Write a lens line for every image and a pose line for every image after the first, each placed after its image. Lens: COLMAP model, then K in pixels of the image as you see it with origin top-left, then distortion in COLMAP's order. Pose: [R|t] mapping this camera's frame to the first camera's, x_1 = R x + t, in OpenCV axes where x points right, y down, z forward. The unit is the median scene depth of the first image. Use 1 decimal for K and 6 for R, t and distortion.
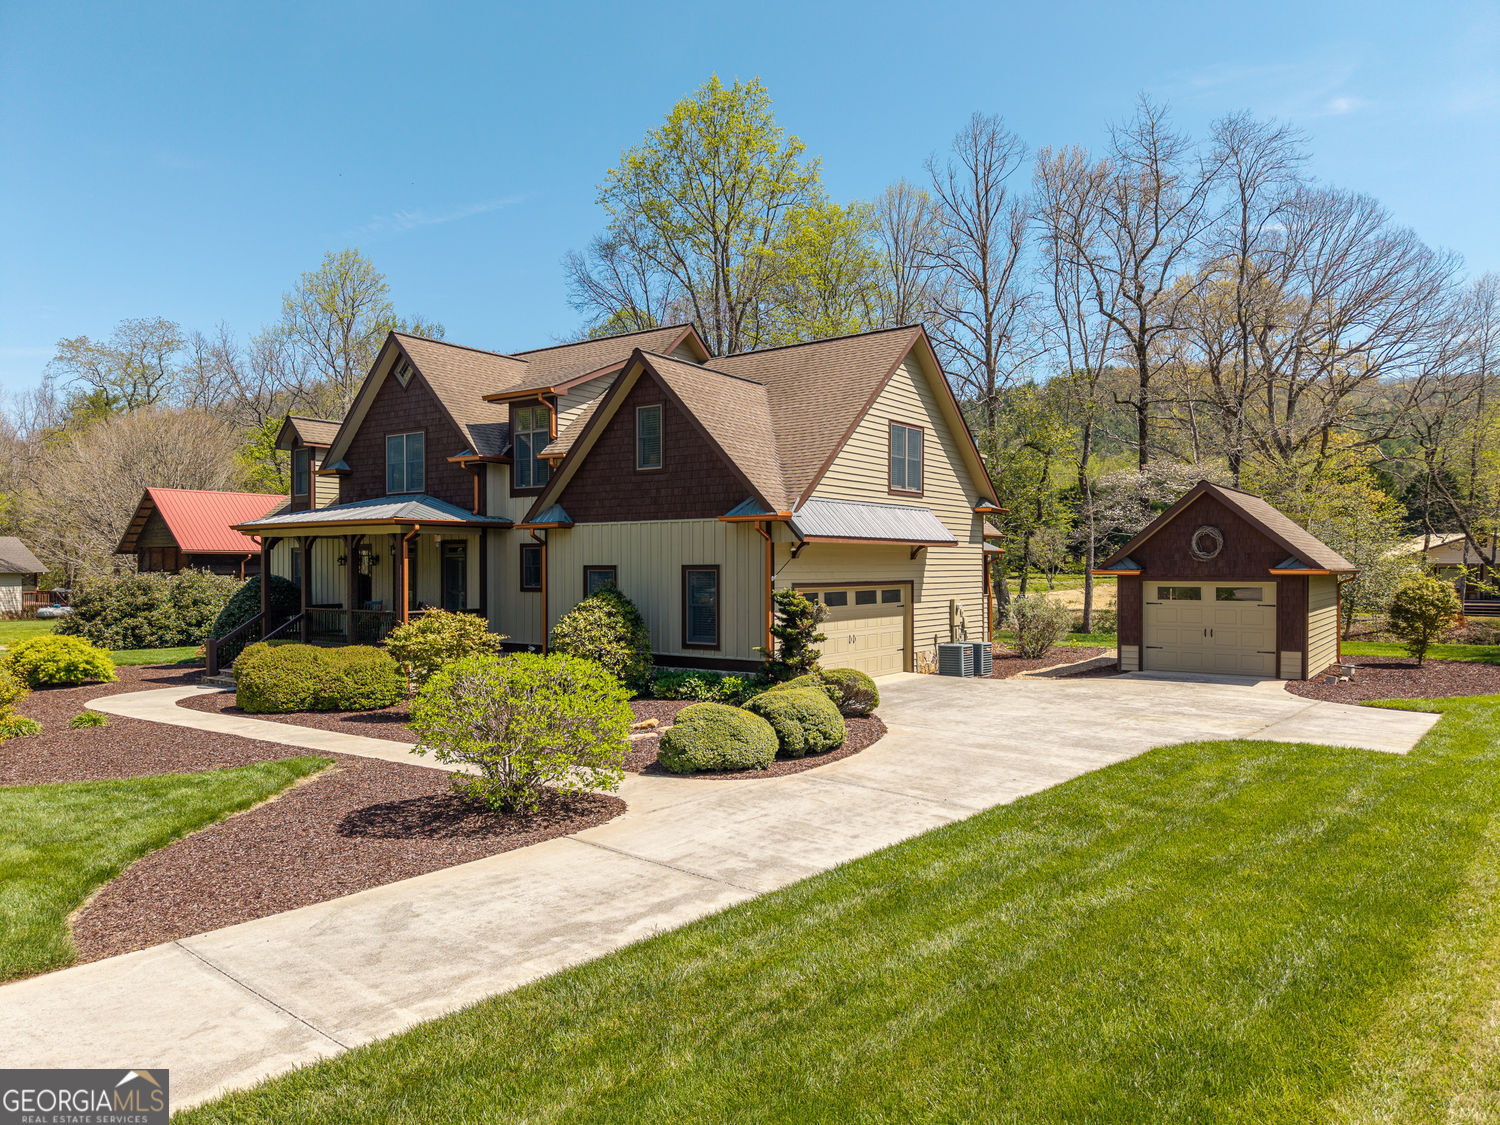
lens RADIAL K [[1013.5, 0, 750.0], [0, 1013.5, 562.5], [0, 0, 1]] dist [0.006407, -0.003637]
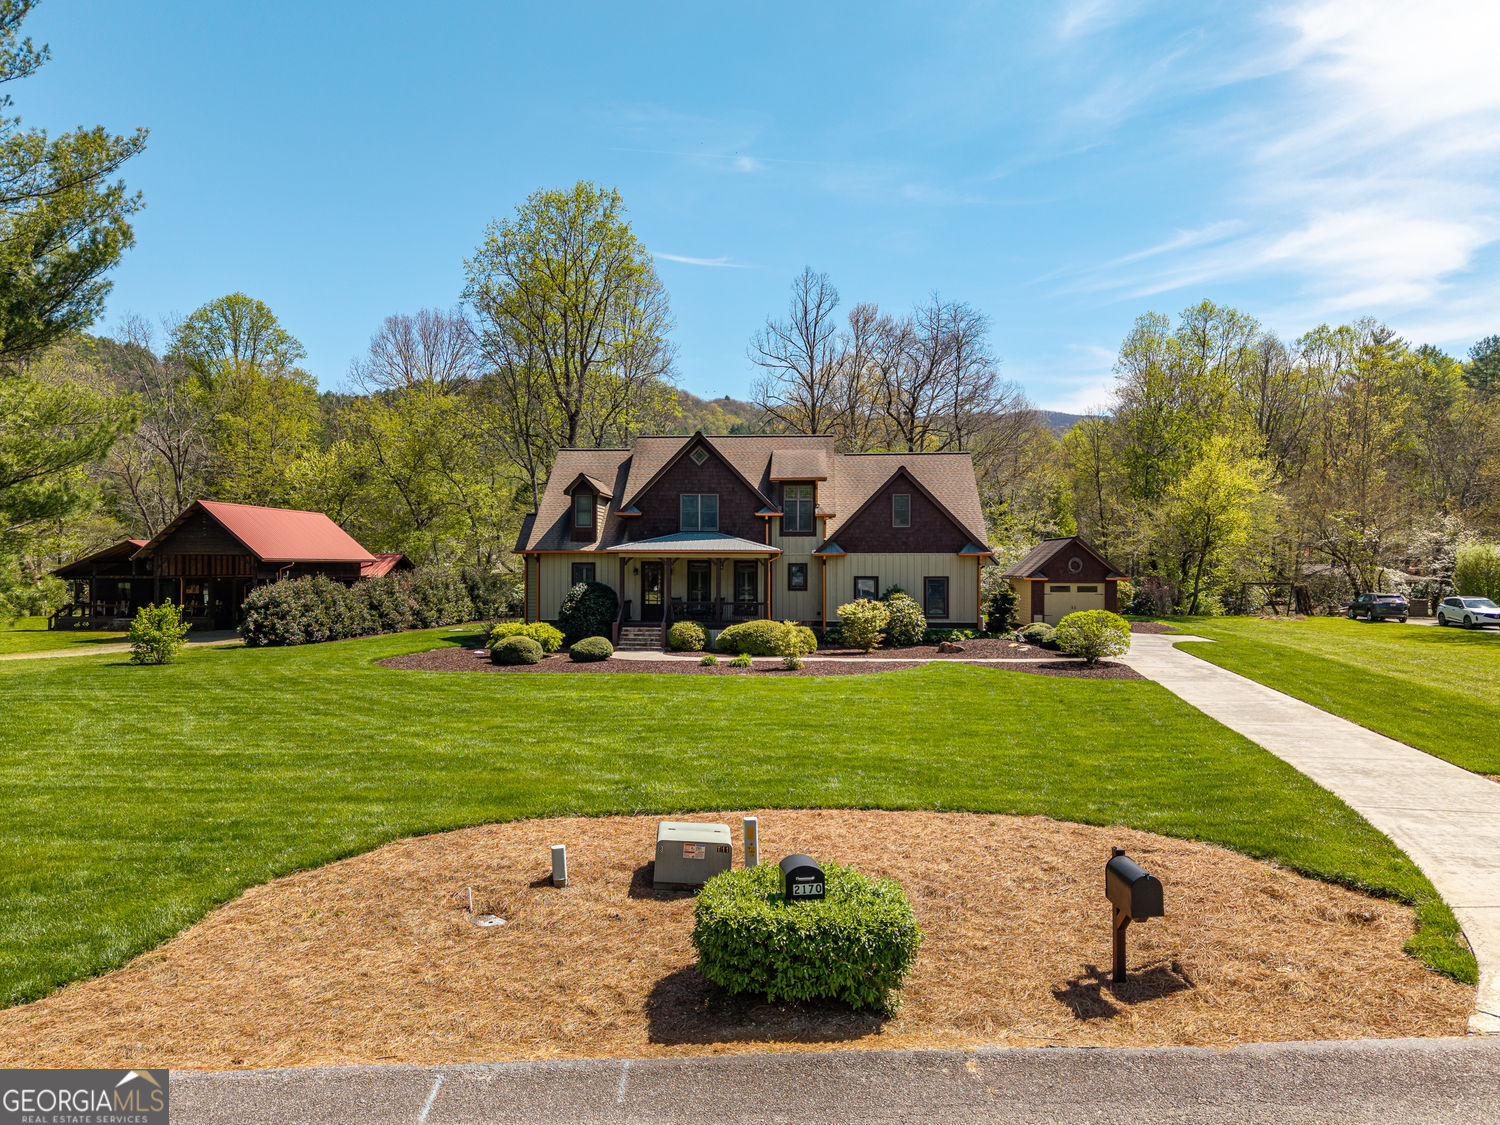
lens RADIAL K [[1055.9, 0, 750.0], [0, 1055.9, 562.5], [0, 0, 1]] dist [0.009804, -0.001451]
pose [[0.850187, 0.005165, 0.526456, -1.329004], [-0.005460, 0.999985, -0.000992, -0.019244], [-0.526453, -0.002031, 0.850202, -0.535776]]
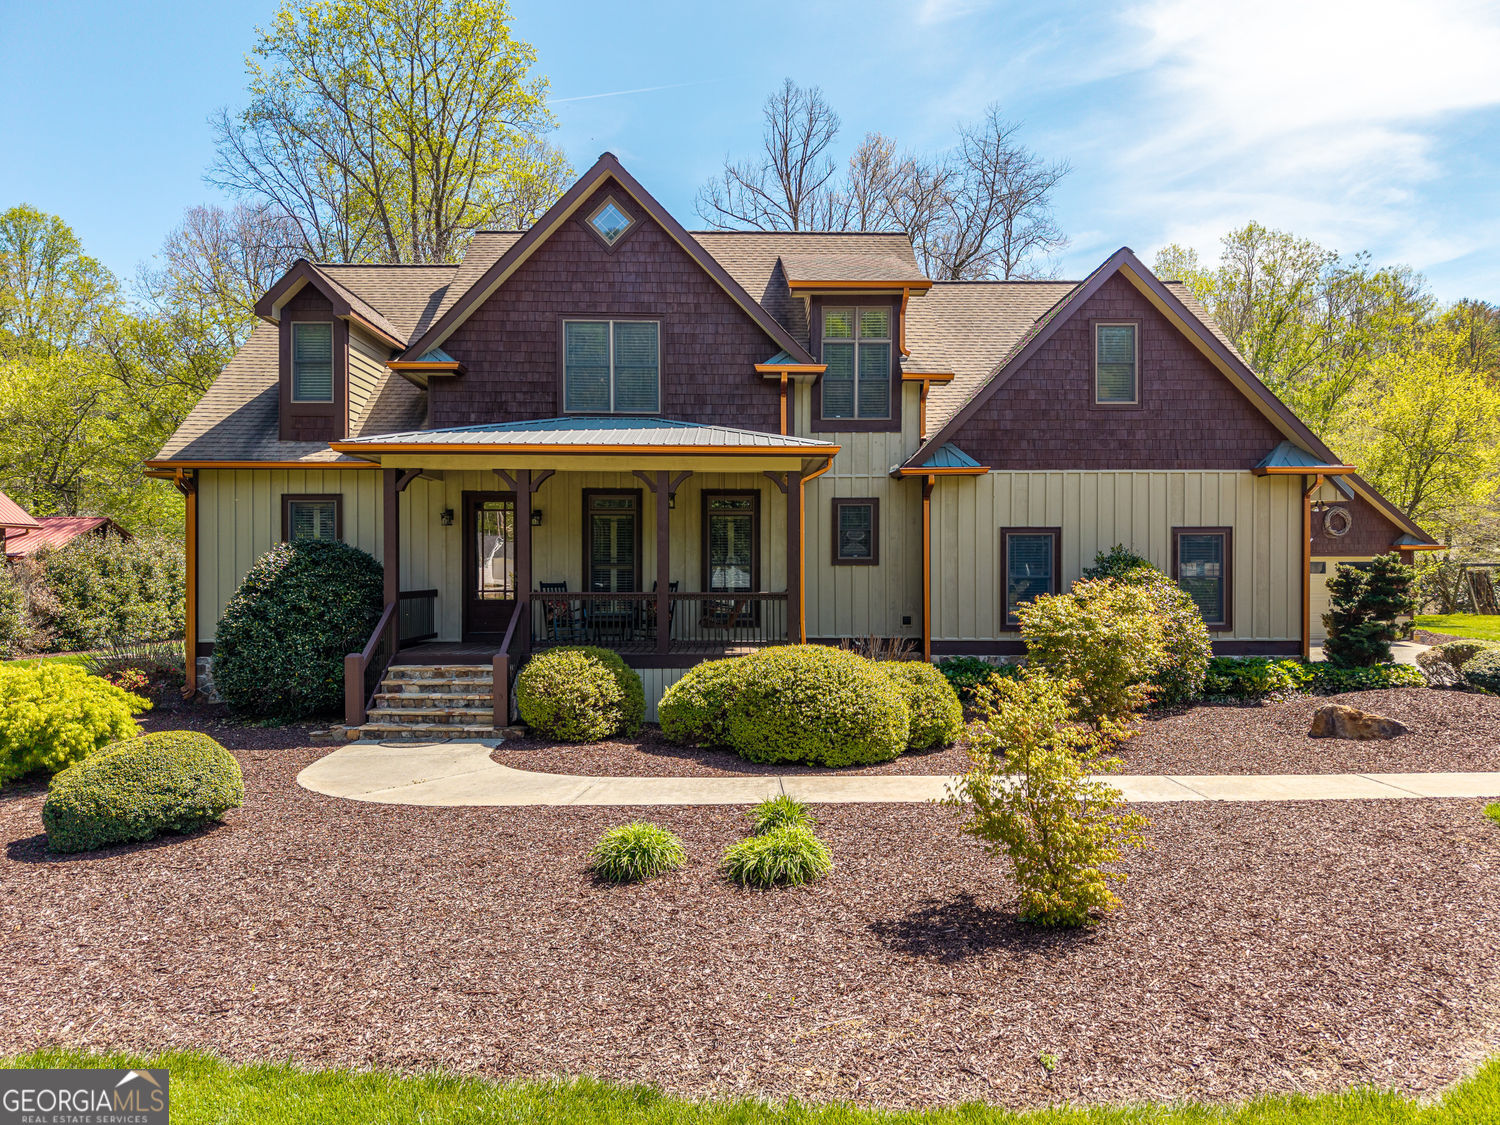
lens RADIAL K [[1055.9, 0, 750.0], [0, 1055.9, 562.5], [0, 0, 1]] dist [0.009804, -0.001451]
pose [[0.813055, 0.001438, 0.582186, -0.756893], [-0.001993, 0.999998, 0.000313, 0.028557], [-0.582184, -0.001415, 0.813056, 0.471925]]
